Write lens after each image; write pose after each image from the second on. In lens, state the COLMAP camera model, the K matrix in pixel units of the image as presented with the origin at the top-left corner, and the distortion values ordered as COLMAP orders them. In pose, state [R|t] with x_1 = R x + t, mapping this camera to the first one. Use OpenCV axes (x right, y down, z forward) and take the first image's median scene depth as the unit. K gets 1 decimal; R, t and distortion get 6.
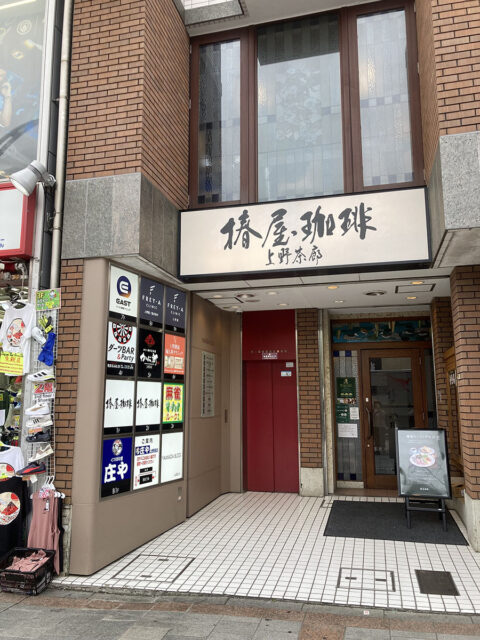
lens RADIAL K [[527.1, 0, 240.0], [0, 527.1, 320.0], [0, 0, 1]] dist [0.060035, -0.052706]
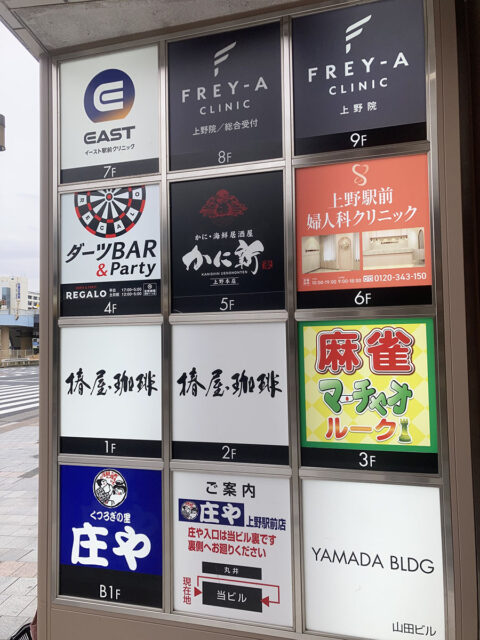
lens RADIAL K [[527.1, 0, 240.0], [0, 527.1, 320.0], [0, 0, 1]] dist [0.060035, -0.052706]
pose [[0.136148, -0.048259, -0.989512, 0.191344], [0.164666, 0.986022, -0.025432, 0.134710], [0.976908, -0.159476, 0.142191, 1.029895]]
